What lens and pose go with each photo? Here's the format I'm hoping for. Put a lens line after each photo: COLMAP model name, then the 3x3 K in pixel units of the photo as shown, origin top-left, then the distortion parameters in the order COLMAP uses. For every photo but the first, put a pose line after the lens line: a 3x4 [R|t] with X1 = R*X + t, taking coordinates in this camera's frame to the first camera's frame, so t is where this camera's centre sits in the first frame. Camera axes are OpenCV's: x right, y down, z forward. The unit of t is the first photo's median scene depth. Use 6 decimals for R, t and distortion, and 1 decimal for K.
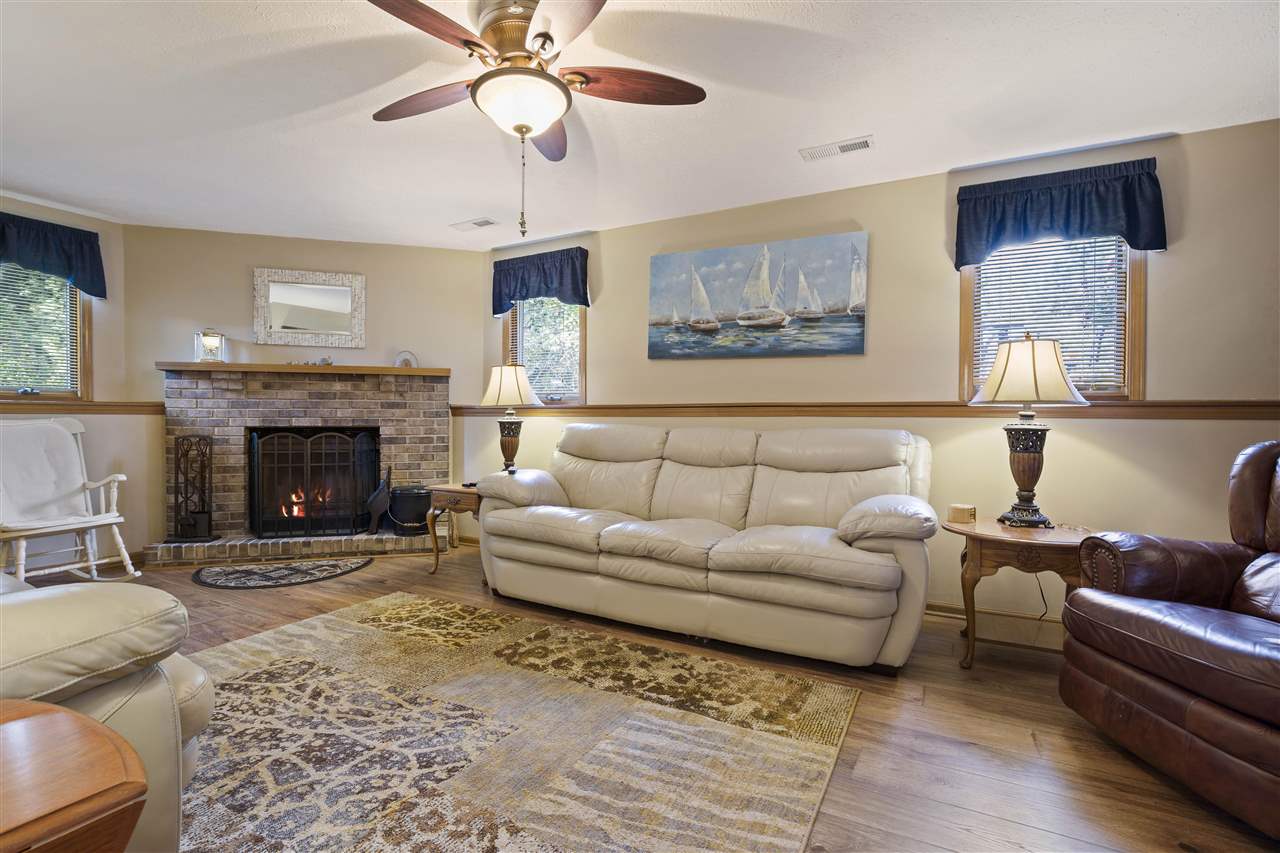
lens RADIAL K [[590.2, 0, 649.1], [0, 590.2, 426.8], [0, 0, 1]] dist [-0.032243, 0.005415]
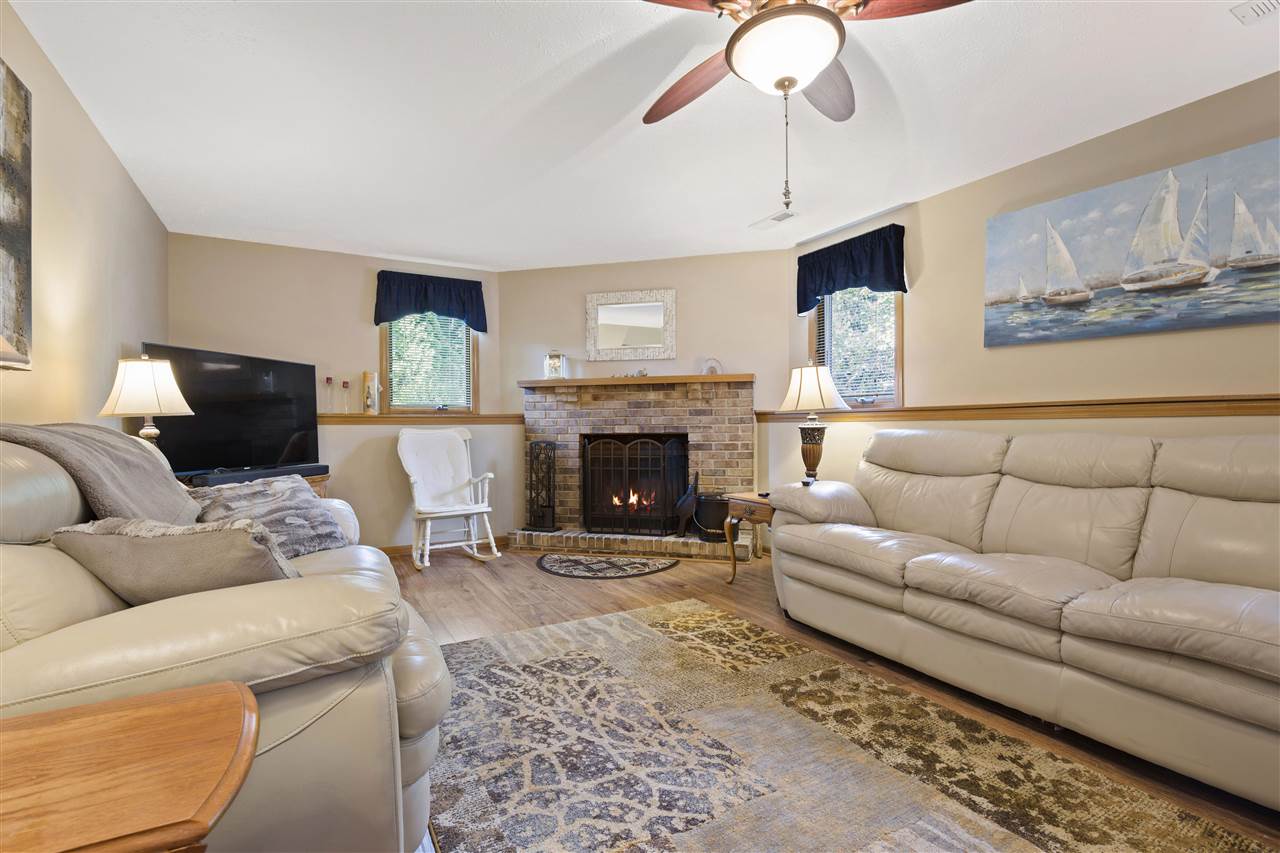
lens RADIAL K [[590.2, 0, 641.8], [0, 590.2, 434.3], [0, 0, 1]] dist [-0.032243, 0.005415]
pose [[0.845600, -0.002421, -0.533812, 0.035879], [0.003951, 0.999991, 0.001723, -0.001119], [0.533803, -0.003566, 0.845602, 0.104149]]
